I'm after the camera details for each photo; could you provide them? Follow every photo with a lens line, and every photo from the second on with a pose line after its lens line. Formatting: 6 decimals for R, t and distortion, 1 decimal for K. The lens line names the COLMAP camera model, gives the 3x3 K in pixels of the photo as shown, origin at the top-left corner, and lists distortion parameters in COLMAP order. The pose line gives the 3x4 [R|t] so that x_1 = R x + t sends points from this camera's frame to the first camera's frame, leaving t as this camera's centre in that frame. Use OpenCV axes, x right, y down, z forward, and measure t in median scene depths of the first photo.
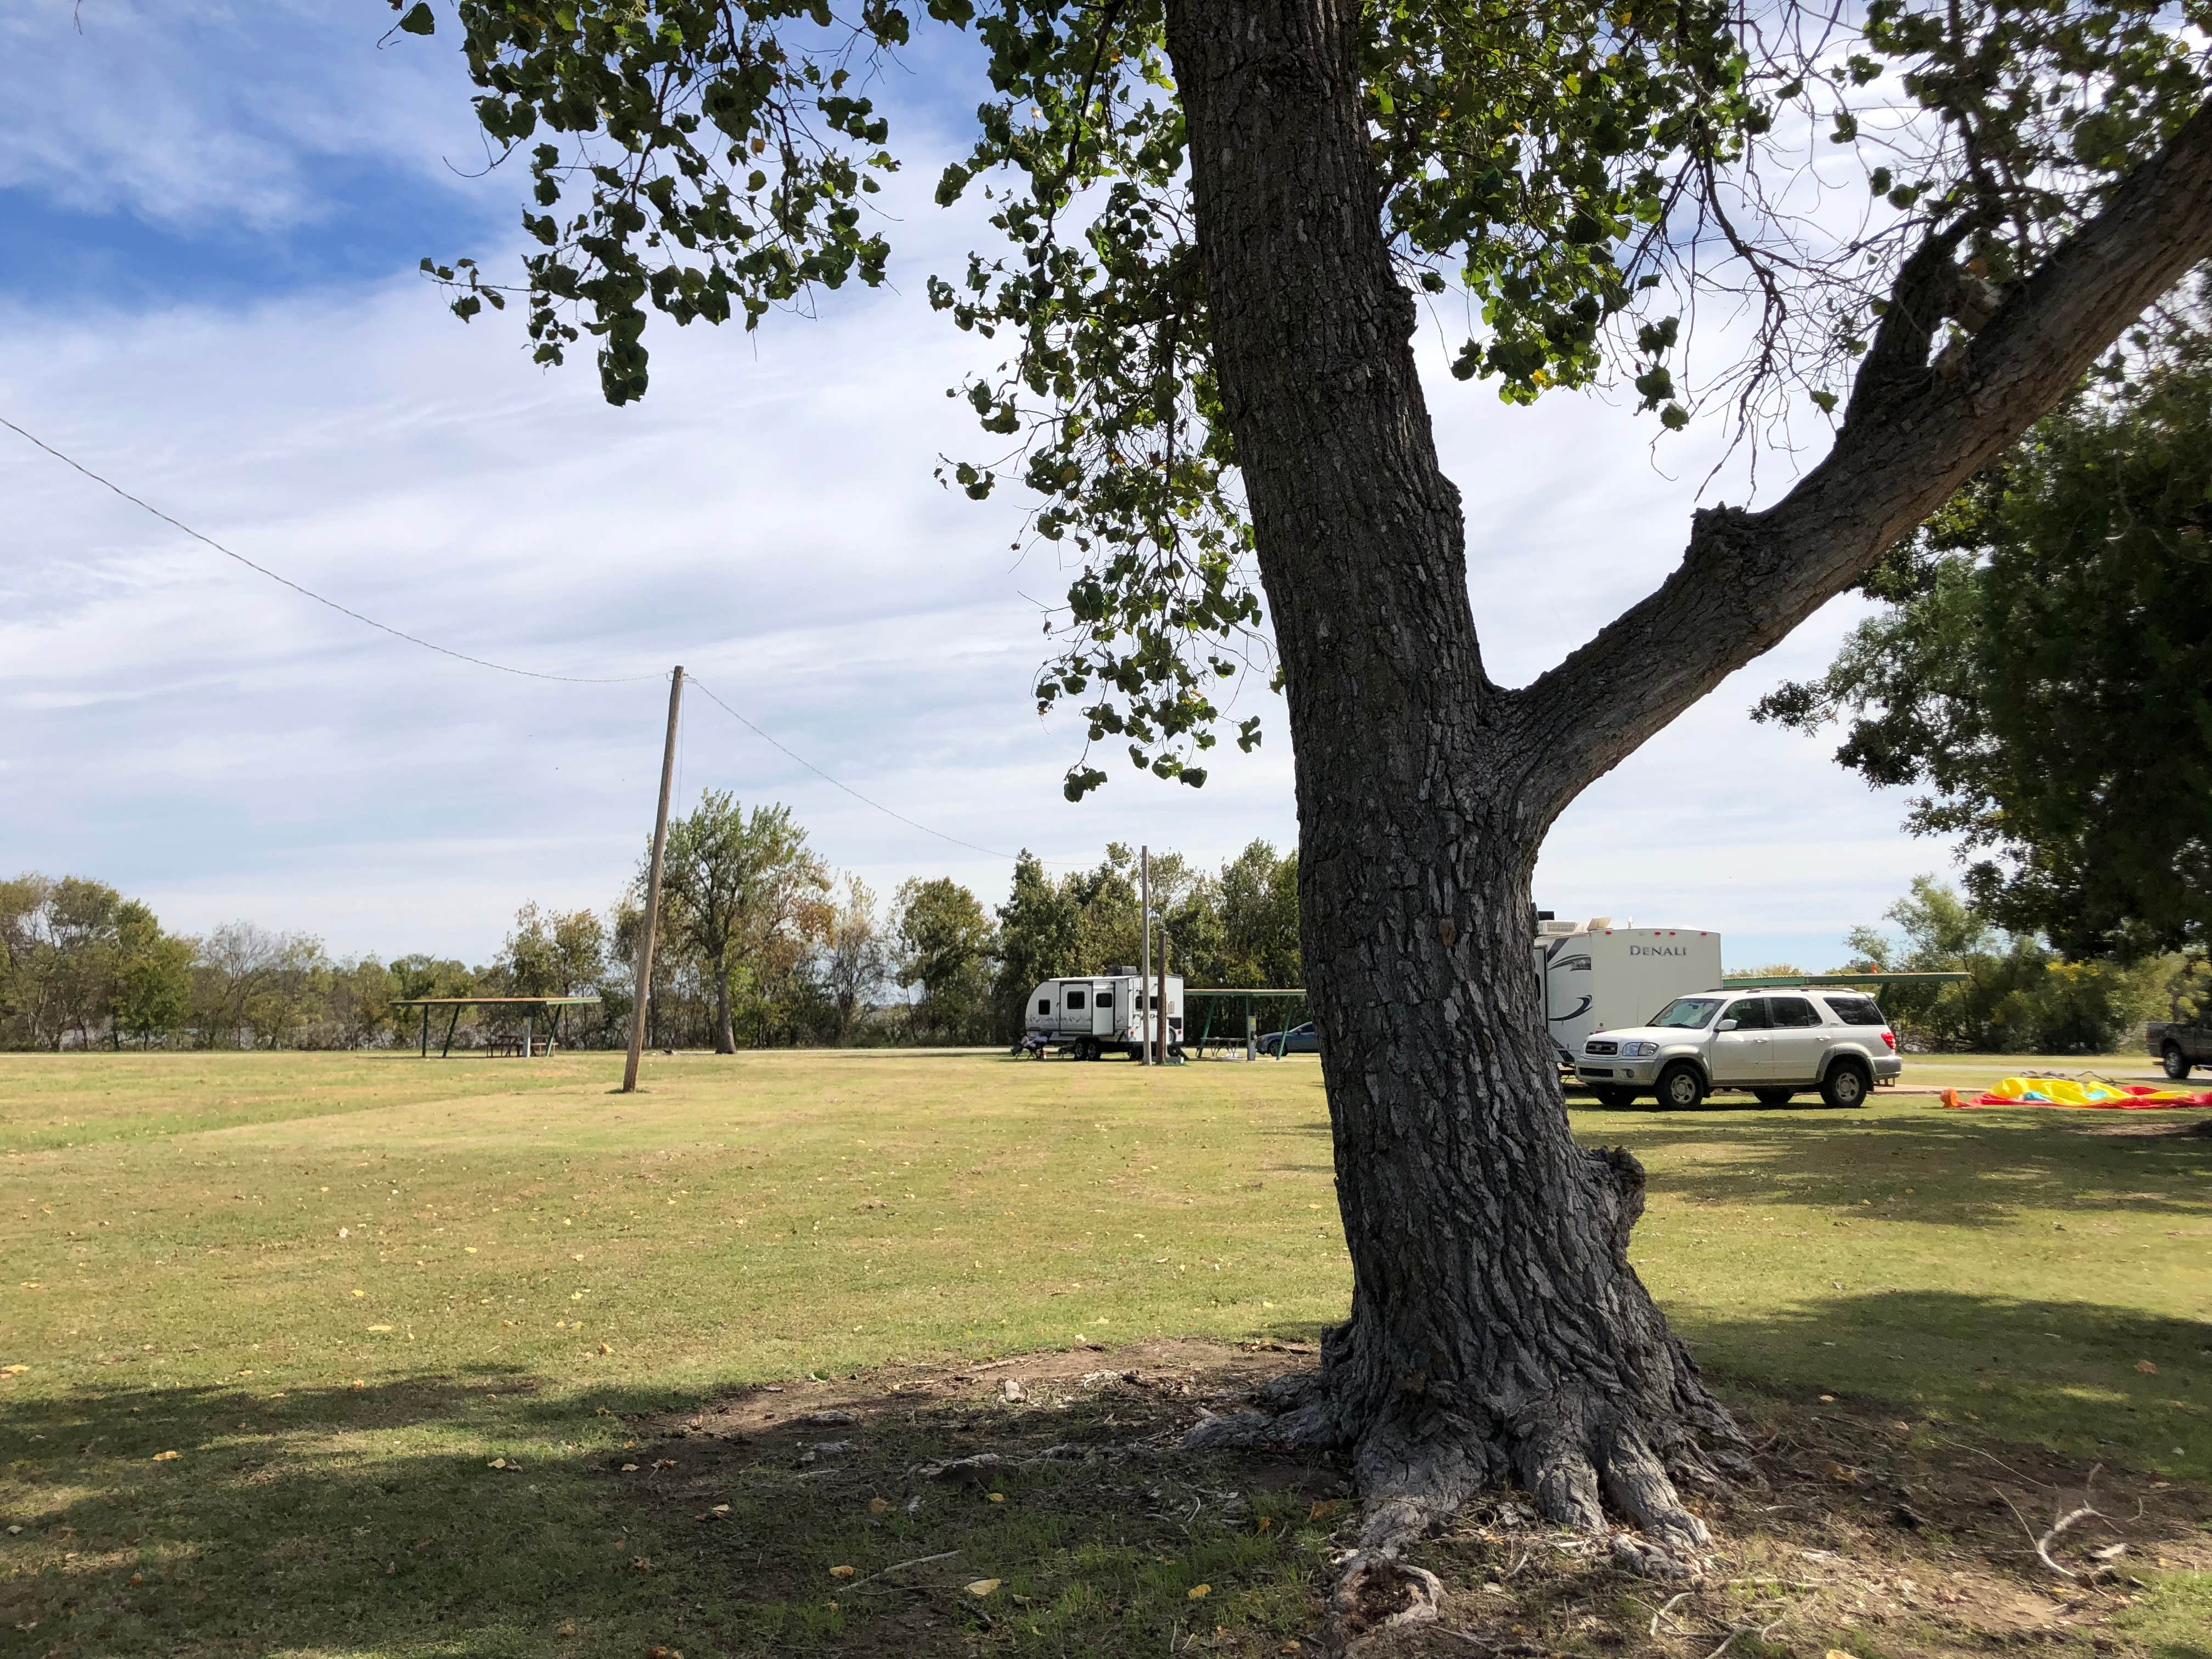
lens RADIAL K [[1939.2, 0, 1105.9], [0, 1939.2, 827.6], [0, 0, 1]] dist [0.029927, -0.012526]
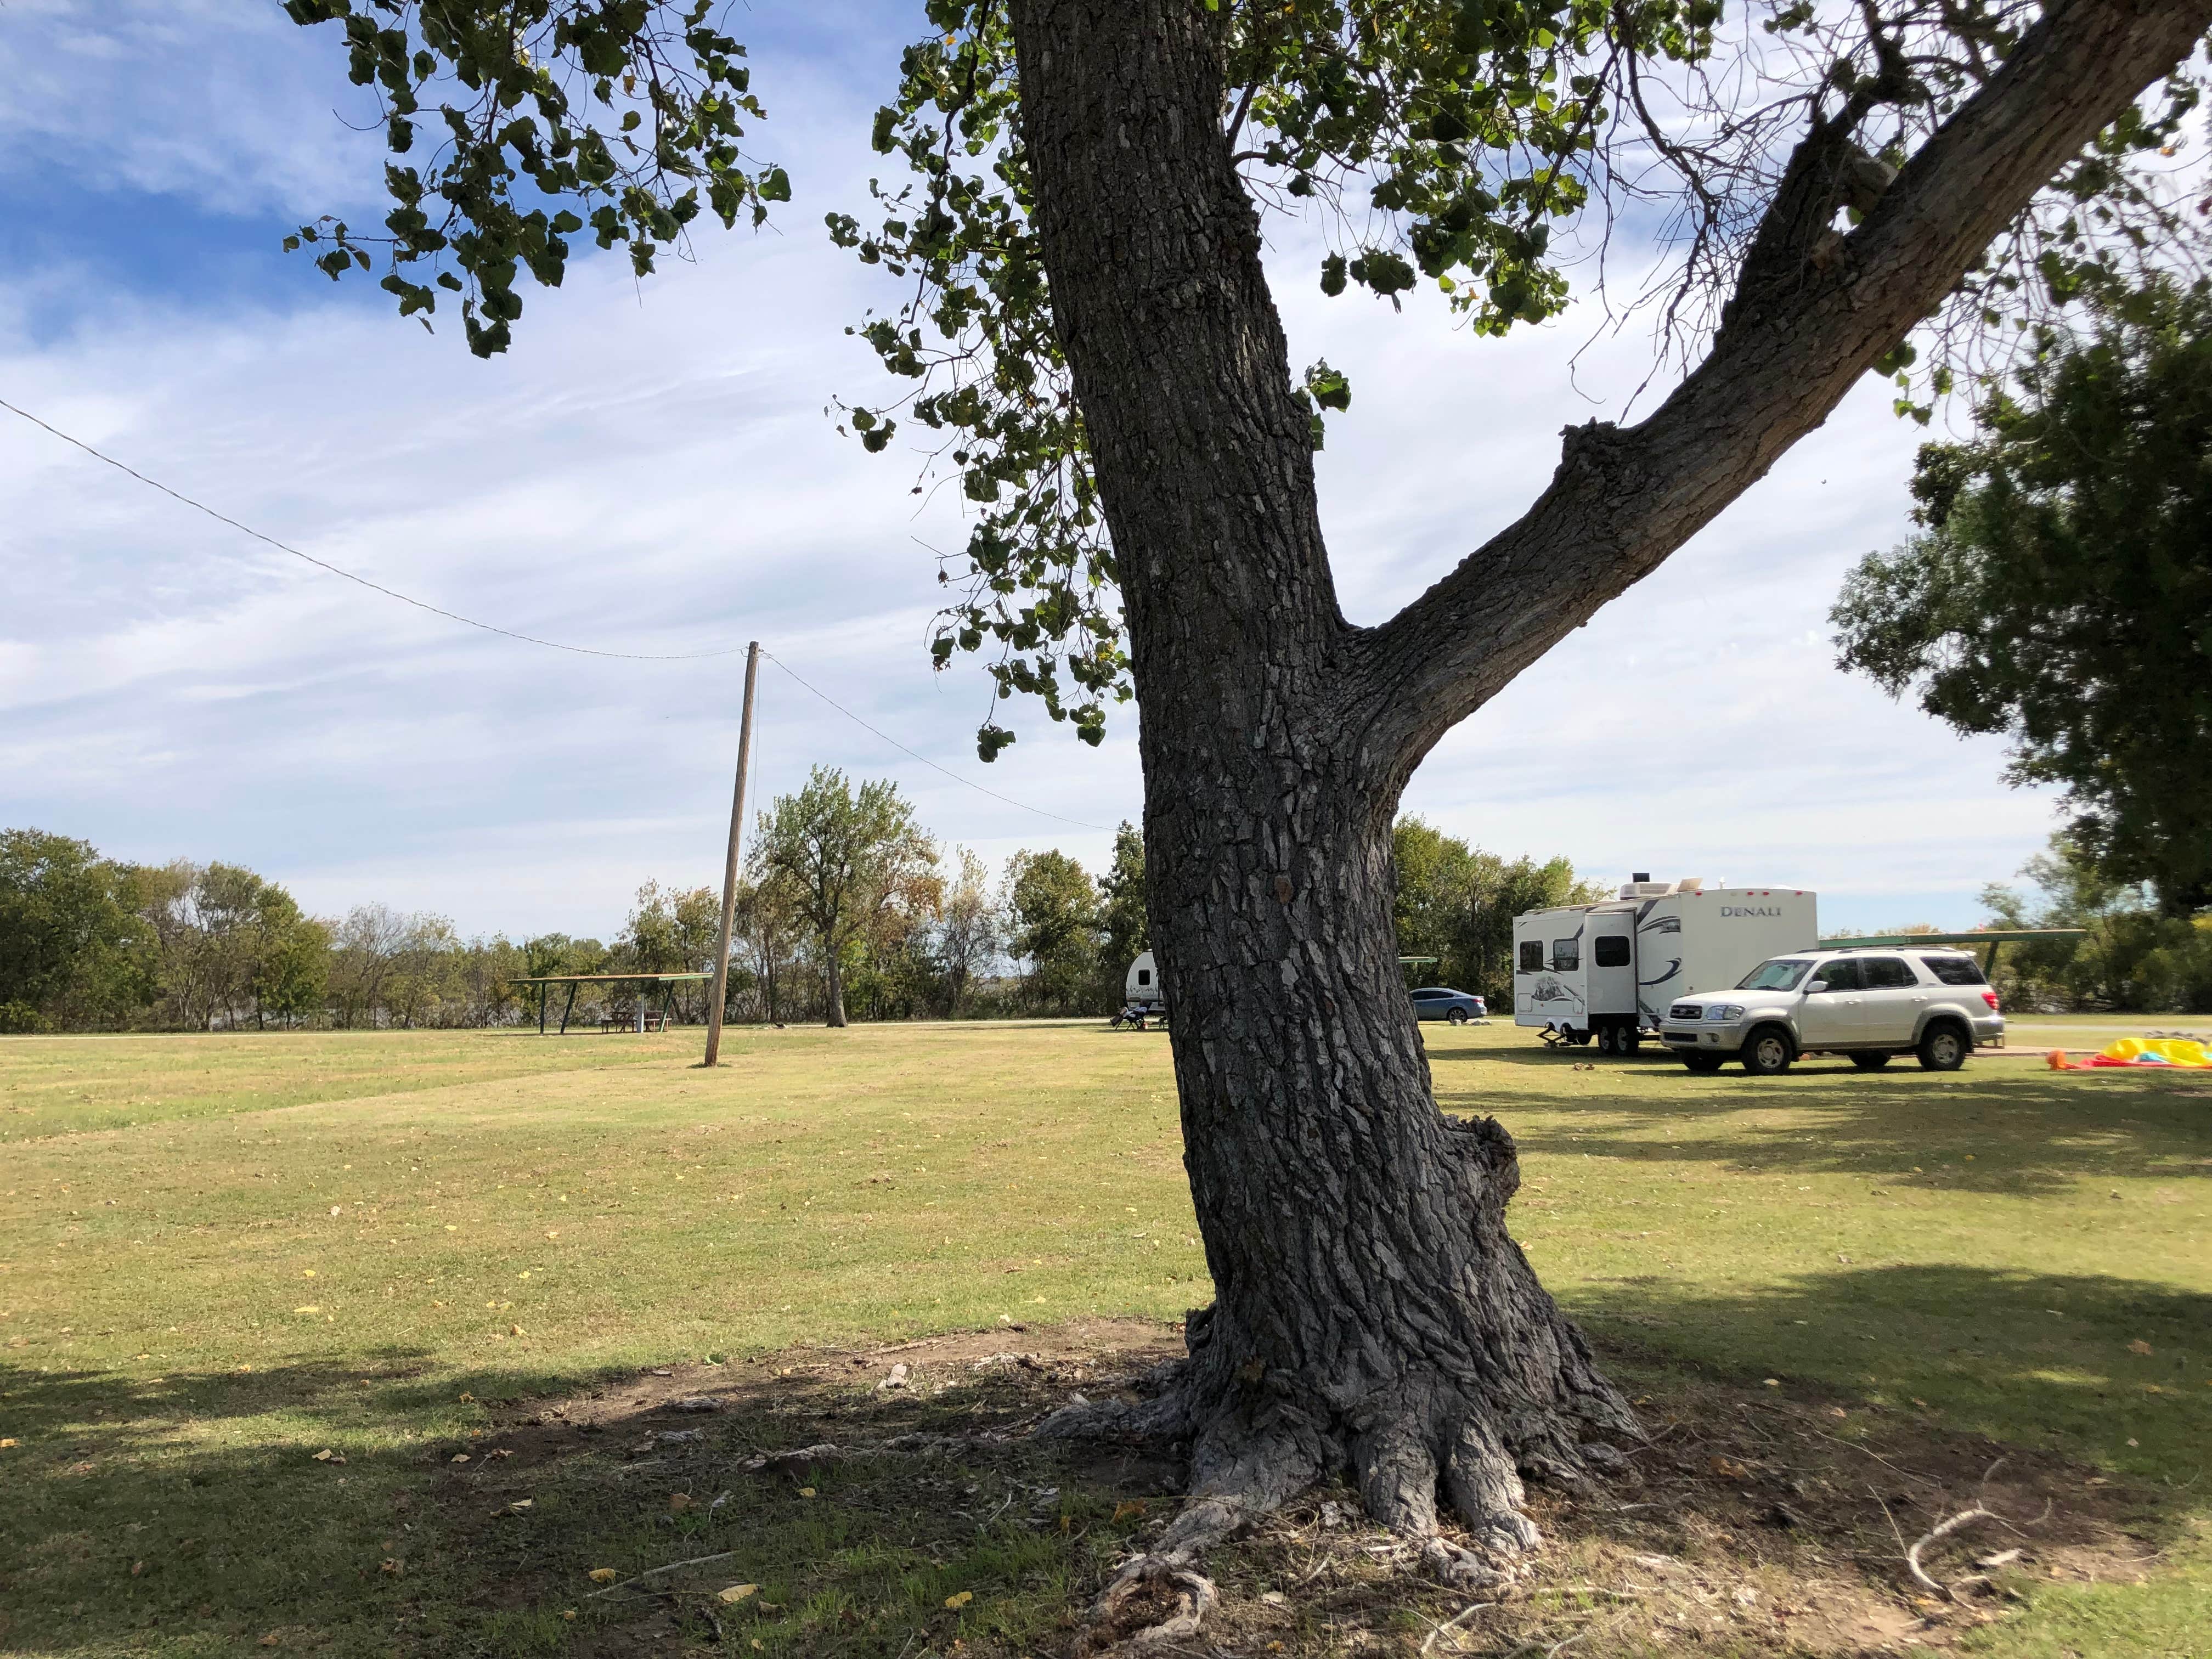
lens RADIAL K [[1939.2, 0, 1105.9], [0, 1939.2, 827.6], [0, 0, 1]] dist [0.029927, -0.012526]
pose [[0.997842, -0.017465, -0.063295, 0.105686], [0.018419, 0.999725, 0.014512, 0.006925], [0.063025, -0.015646, 0.997889, 0.048146]]
